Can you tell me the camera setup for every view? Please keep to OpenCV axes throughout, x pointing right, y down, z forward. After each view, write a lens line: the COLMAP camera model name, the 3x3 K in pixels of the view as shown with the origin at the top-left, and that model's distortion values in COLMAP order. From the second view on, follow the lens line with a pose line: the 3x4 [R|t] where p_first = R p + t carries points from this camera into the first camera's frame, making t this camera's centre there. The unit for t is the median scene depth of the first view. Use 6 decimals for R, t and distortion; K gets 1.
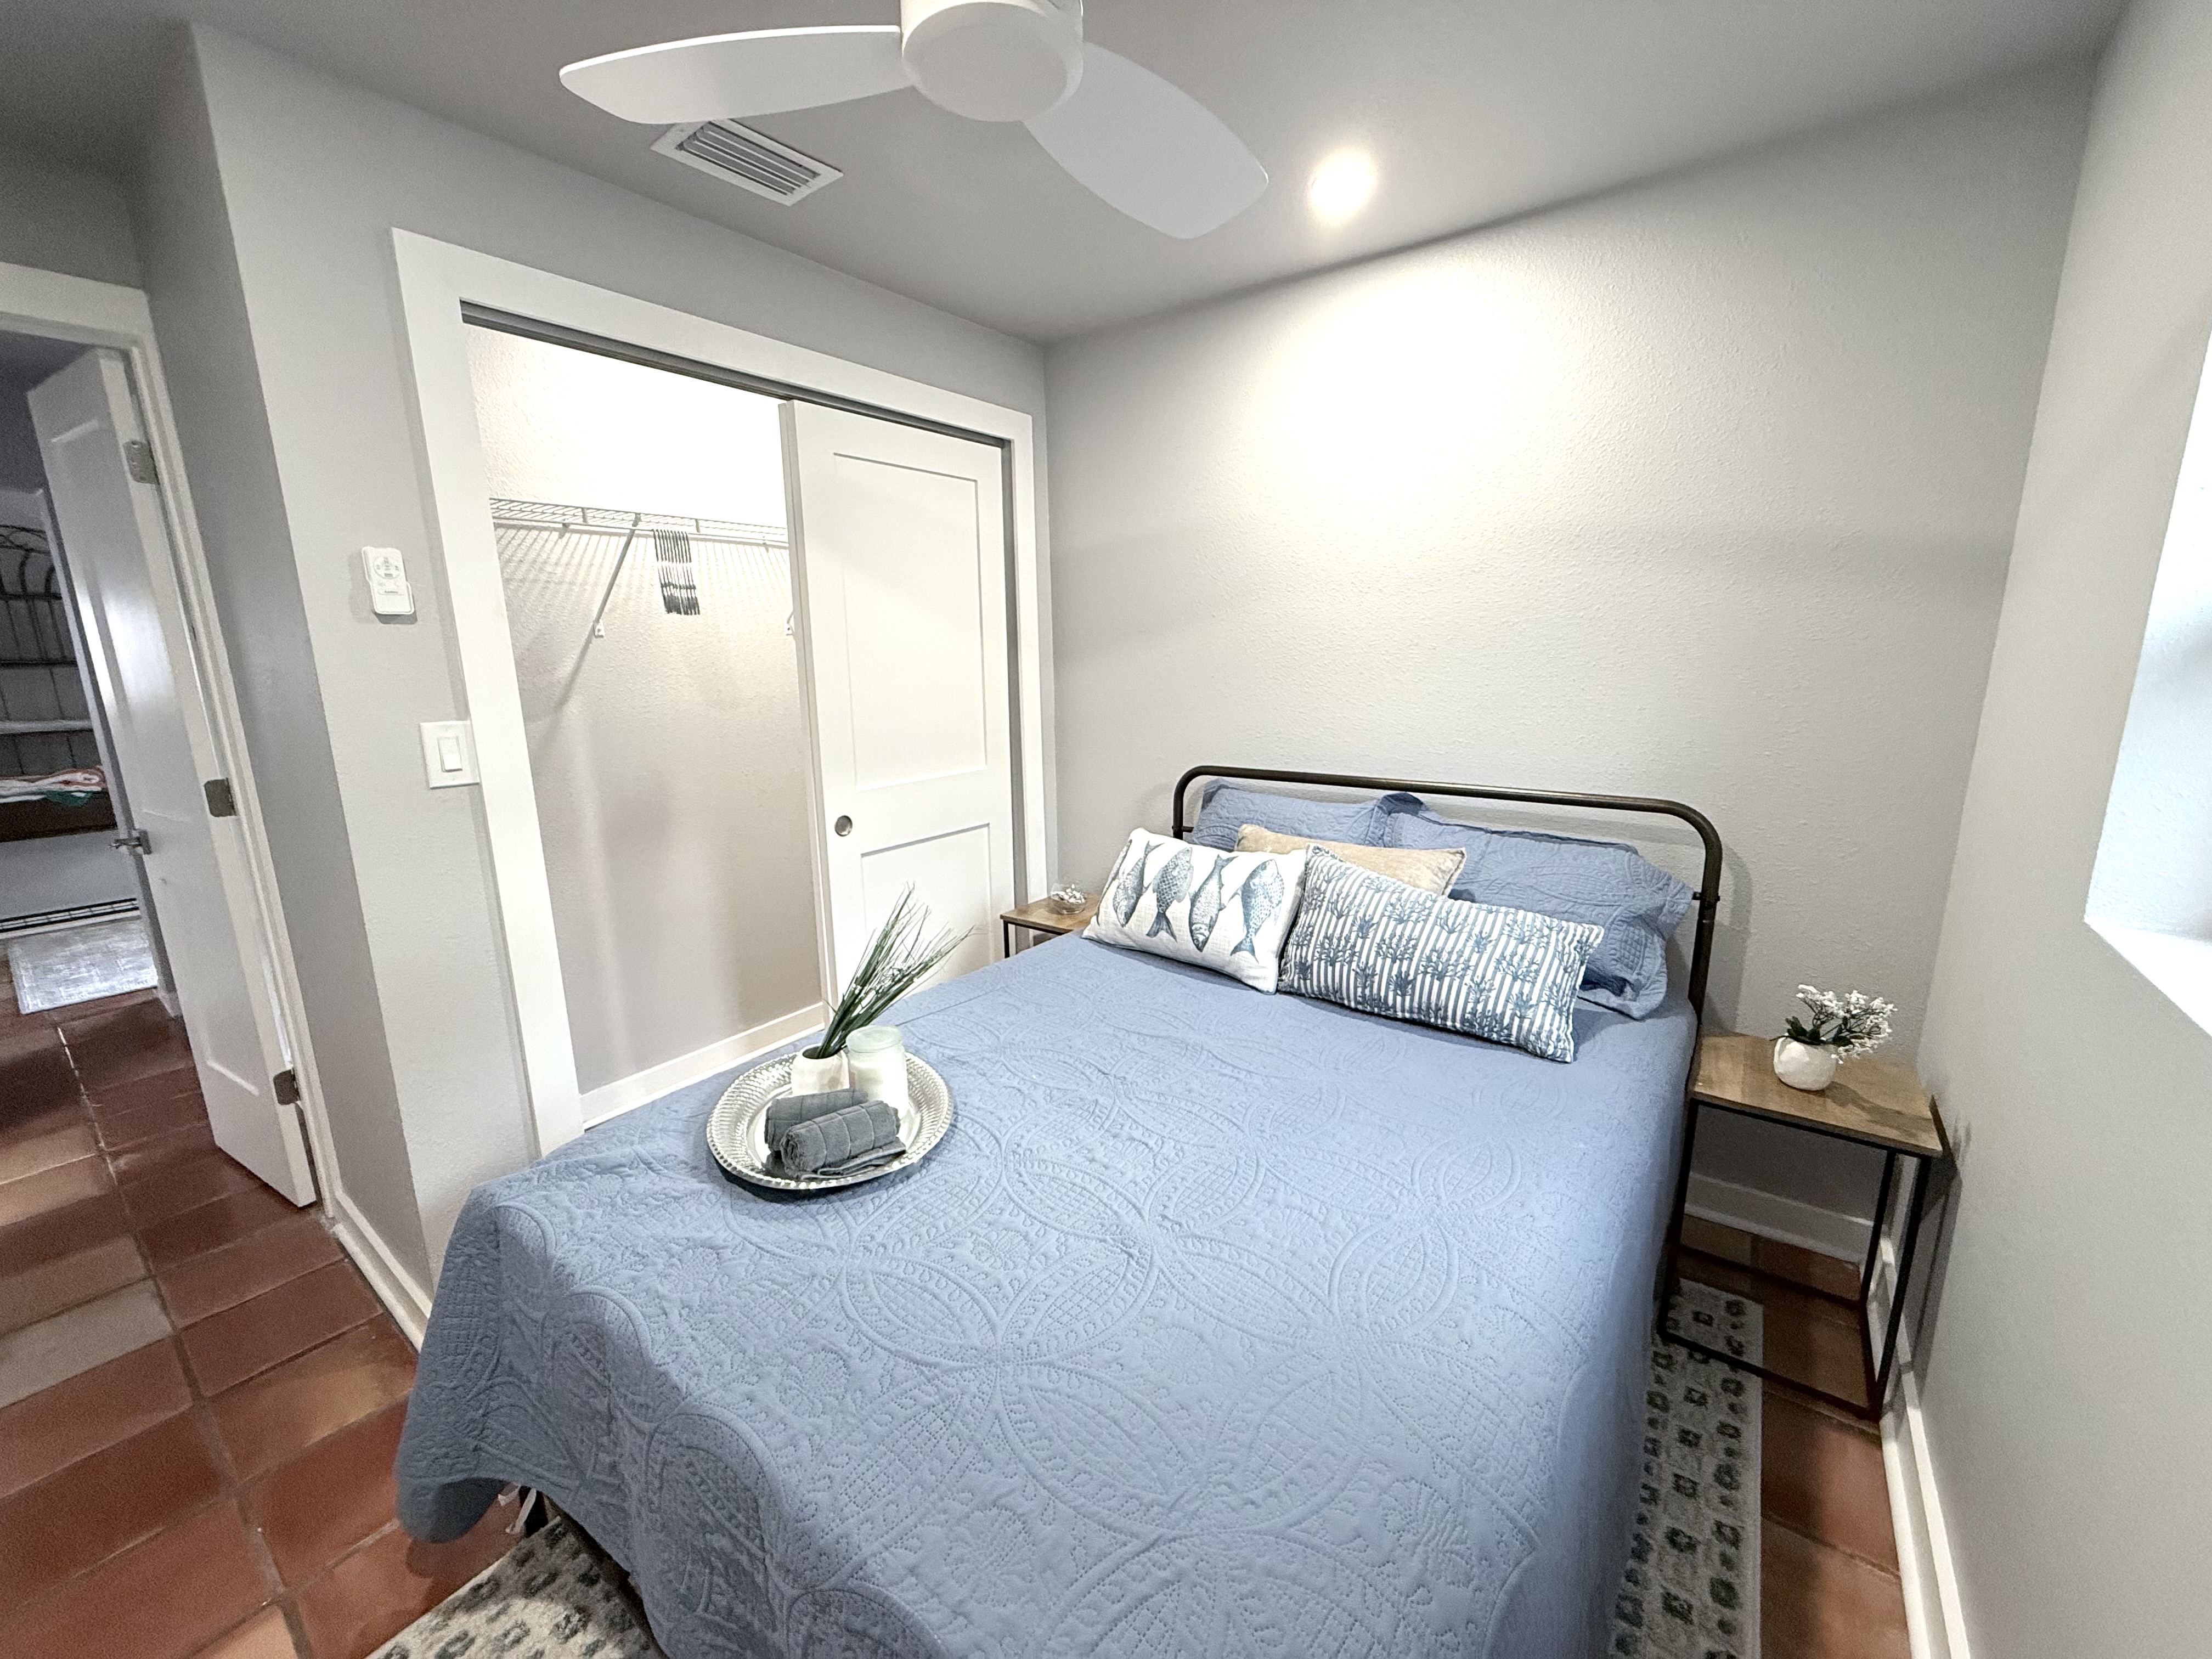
lens RADIAL K [[877.6, 0, 1099.9], [0, 877.6, 829.2], [0, 0, 1]] dist [-0.002160, 0.000091]
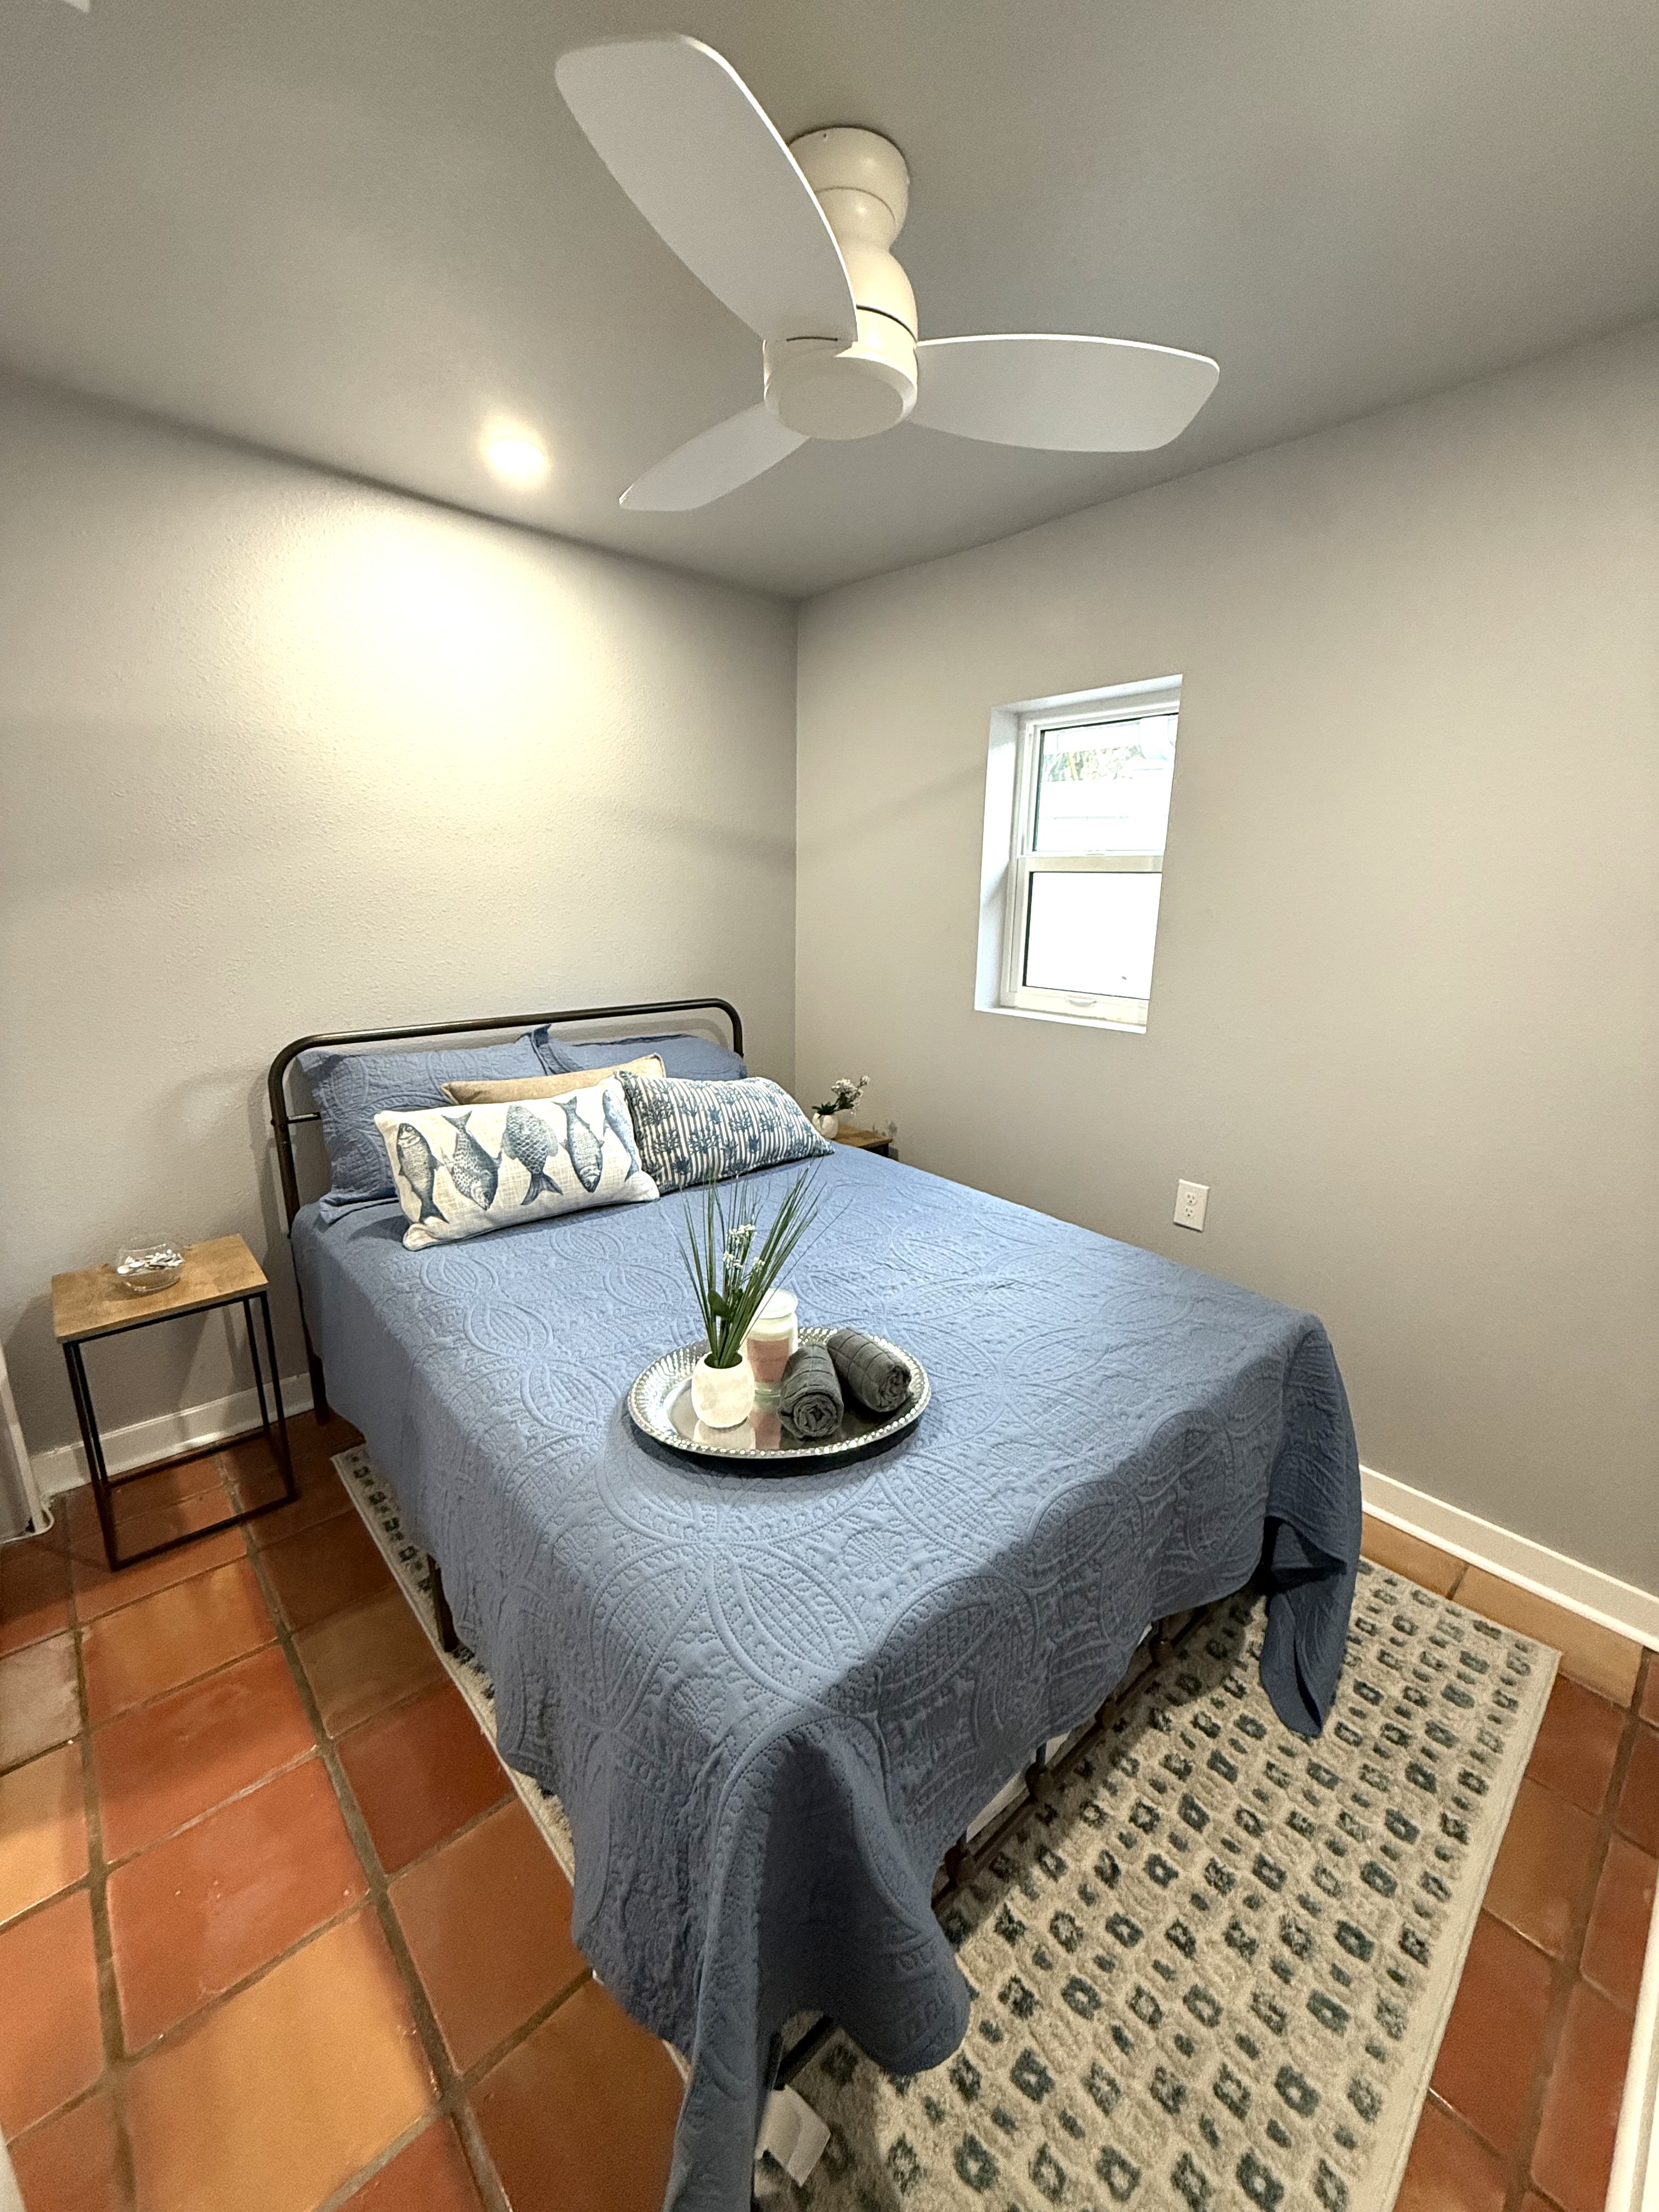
lens RADIAL K [[877.6, 0, 829.5], [0, 877.6, 1106.0], [0, 0, 1]] dist [-0.002160, 0.000091]
pose [[0.184222, -0.225105, 0.956760, -0.798661], [0.182854, 0.964276, 0.191665, -0.105110], [-0.965726, 0.139638, 0.218802, 0.489926]]
